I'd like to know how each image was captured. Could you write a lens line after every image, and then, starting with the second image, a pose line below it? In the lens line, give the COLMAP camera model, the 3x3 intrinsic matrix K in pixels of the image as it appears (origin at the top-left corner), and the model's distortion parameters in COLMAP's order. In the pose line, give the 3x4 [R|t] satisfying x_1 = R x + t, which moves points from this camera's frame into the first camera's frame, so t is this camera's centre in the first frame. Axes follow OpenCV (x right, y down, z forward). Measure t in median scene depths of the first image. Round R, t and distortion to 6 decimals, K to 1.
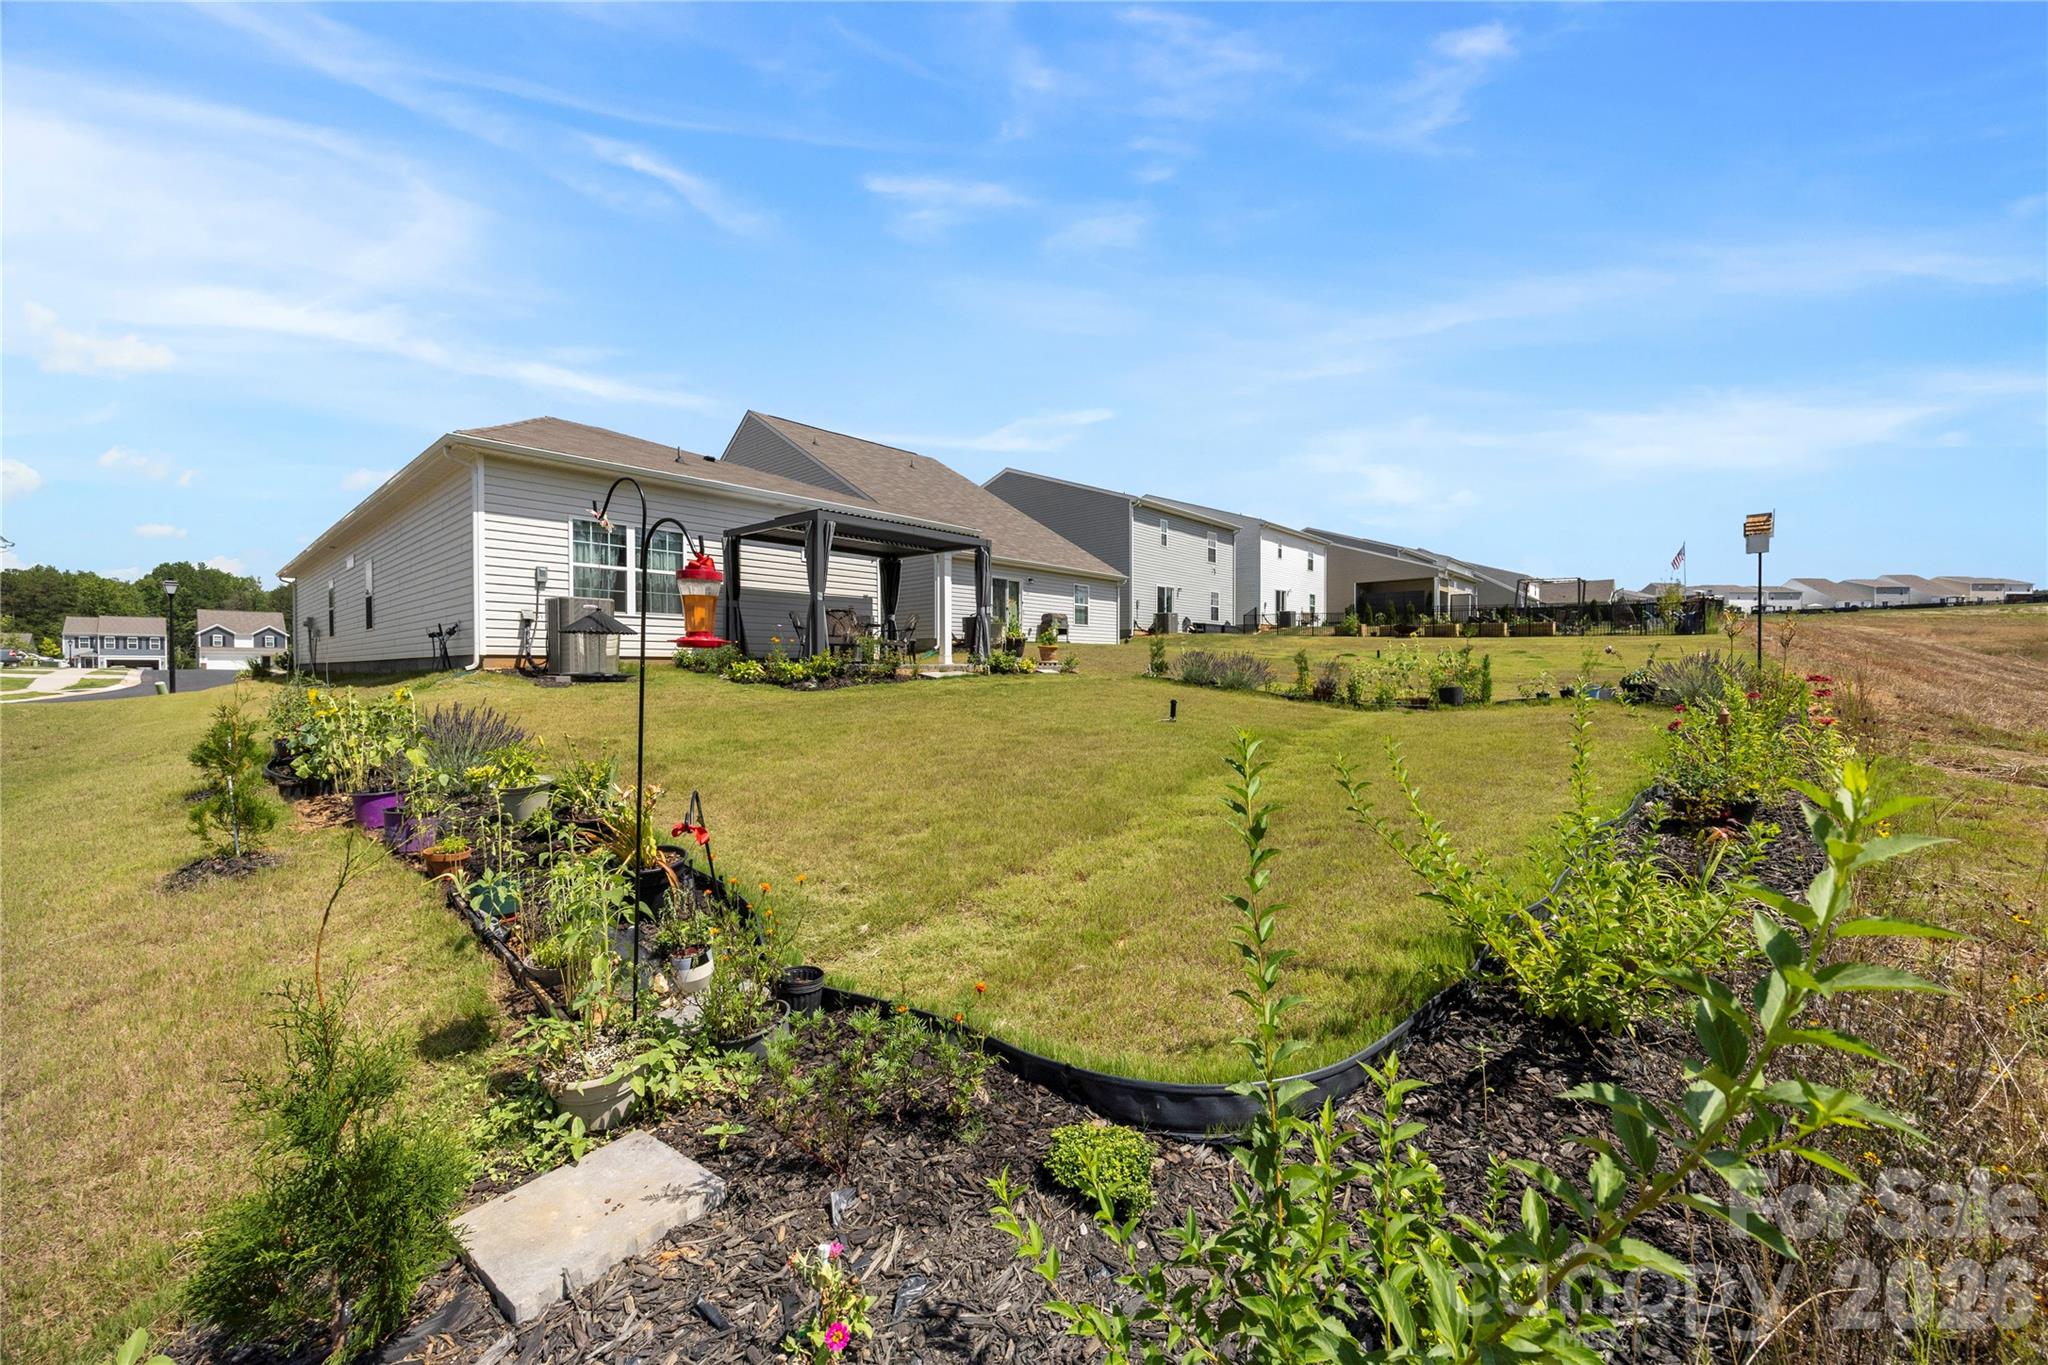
lens RADIAL K [[793.4, 0, 1033.1], [0, 793.4, 686.1], [0, 0, 1]] dist [0.001089, 0.000062]
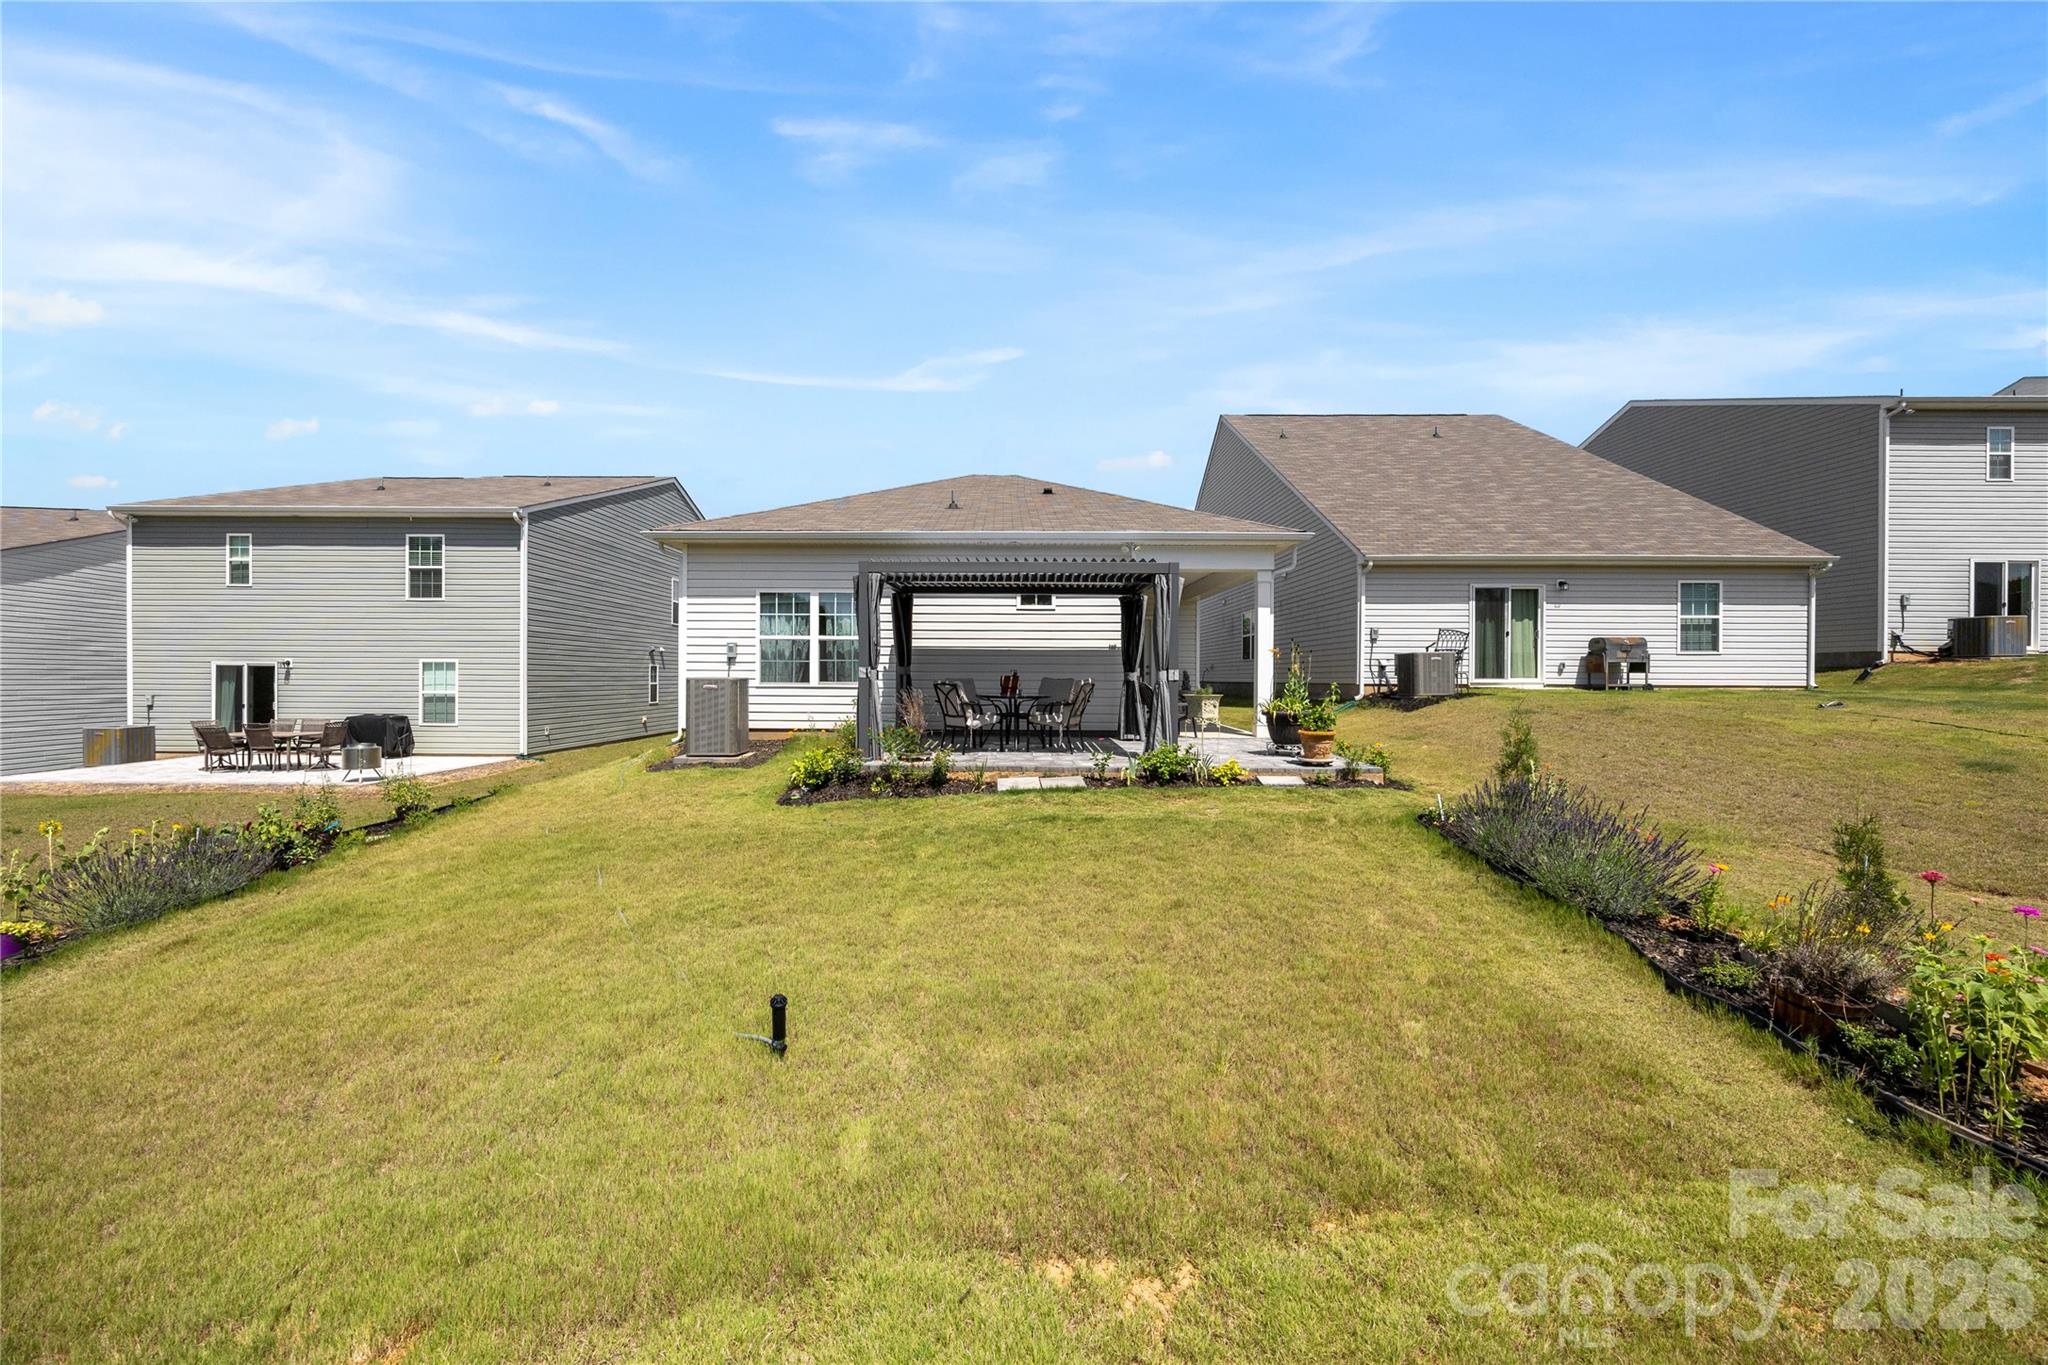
lens RADIAL K [[793.4, 0, 1033.1], [0, 793.4, 686.1], [0, 0, 1]] dist [0.001089, 0.000062]
pose [[0.651895, 0.018994, -0.758071, 0.193879], [-0.020665, 0.999760, 0.007279, -0.050423], [0.758028, 0.010920, 0.652131, 0.287121]]
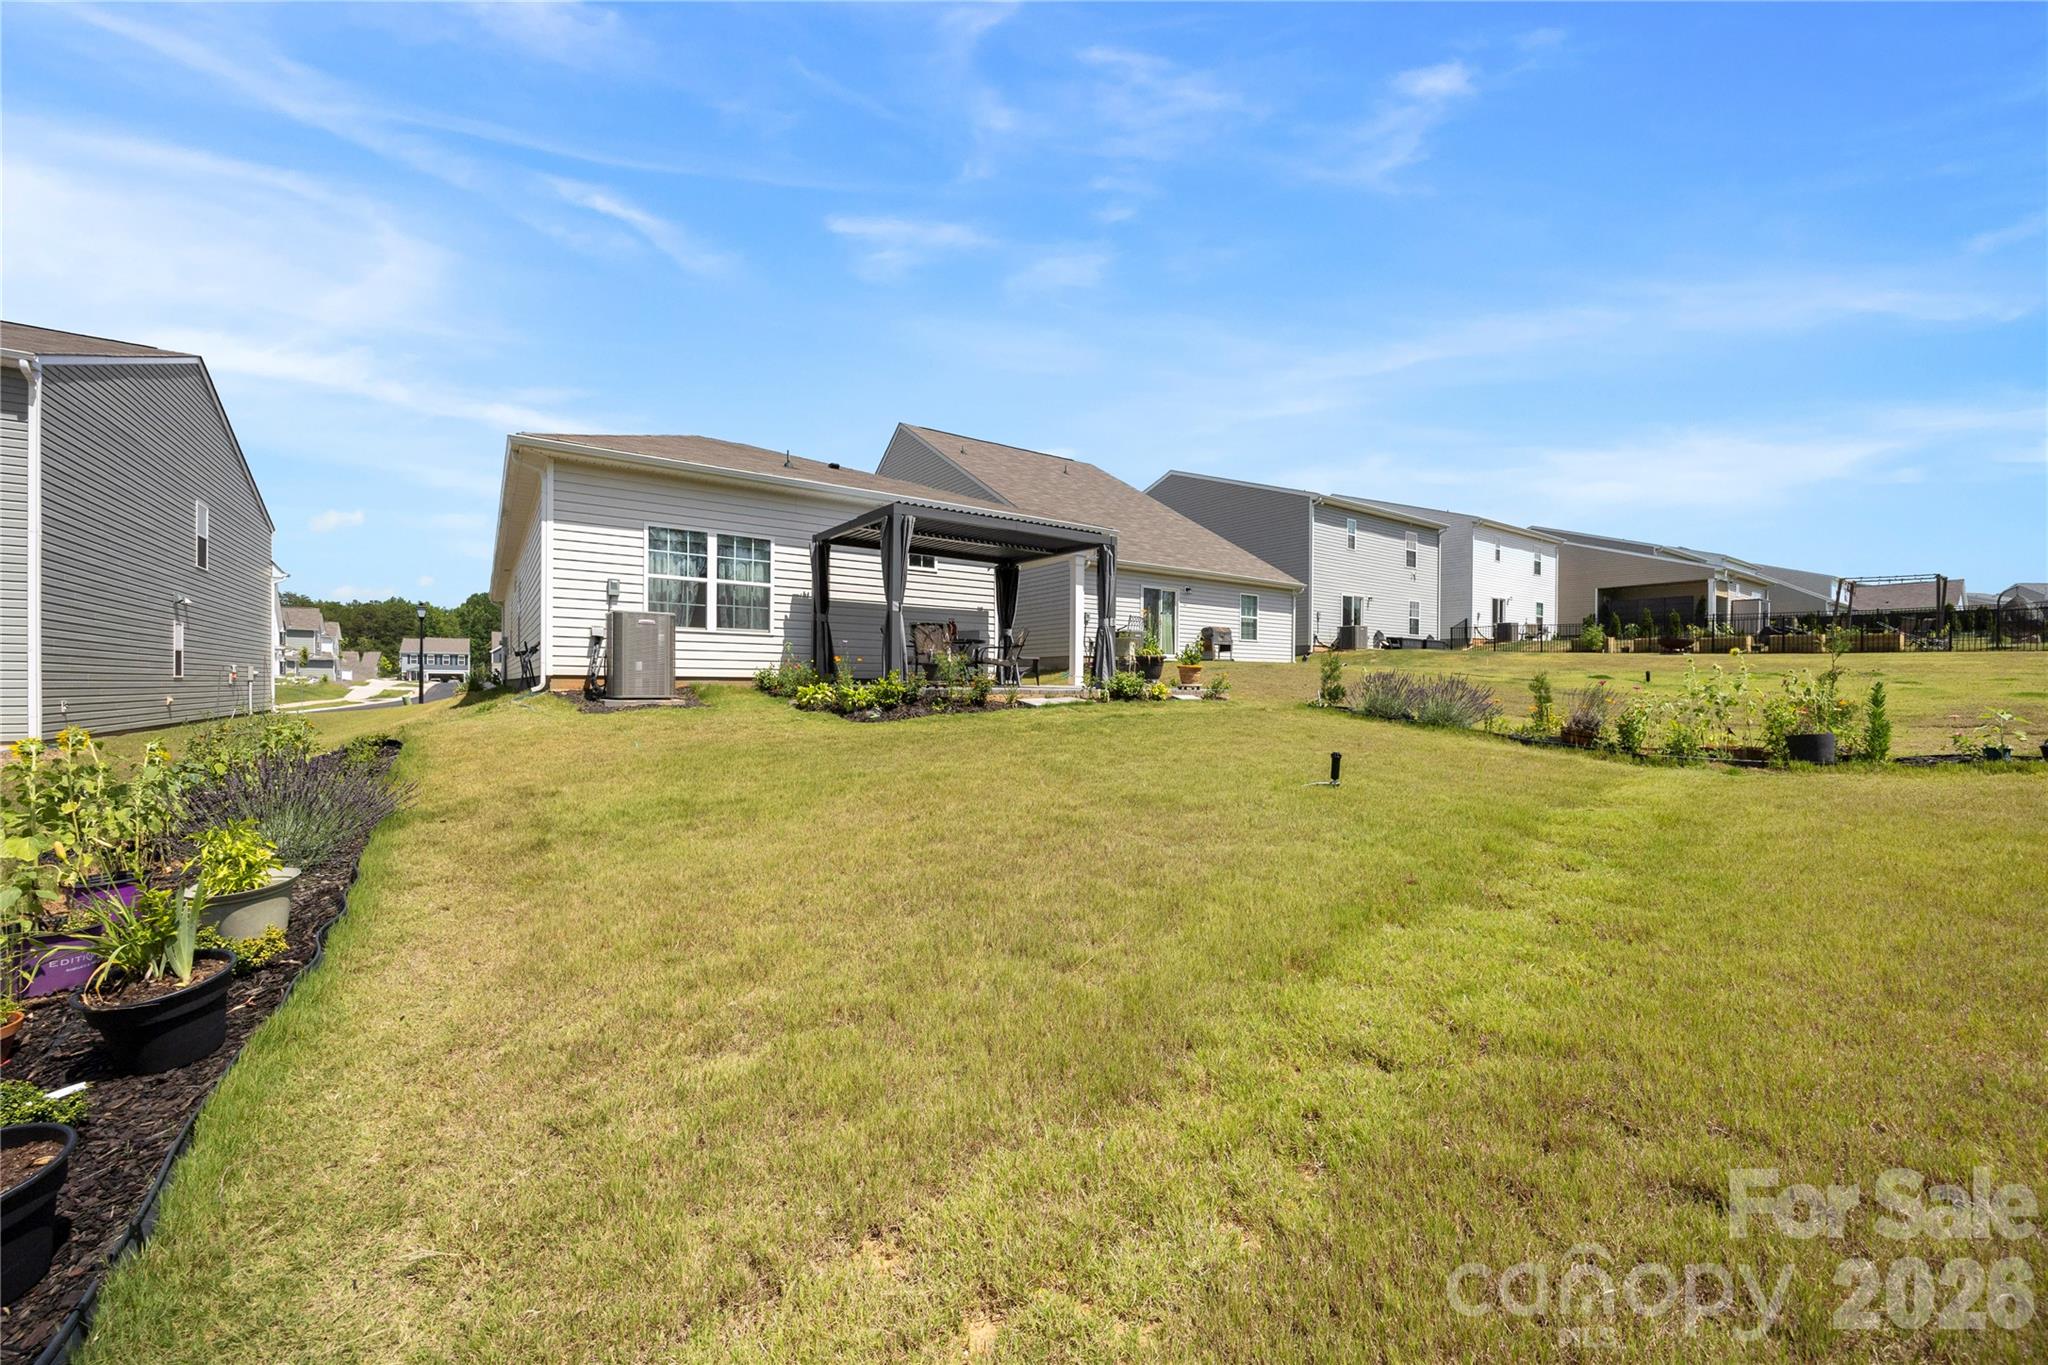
lens RADIAL K [[793.4, 0, 1033.1], [0, 793.4, 686.1], [0, 0, 1]] dist [0.001089, 0.000062]
pose [[0.974857, 0.007604, -0.222701, 0.025879], [-0.012205, 0.999739, -0.019291, -0.007080], [0.222496, 0.021524, 0.974696, 0.101046]]
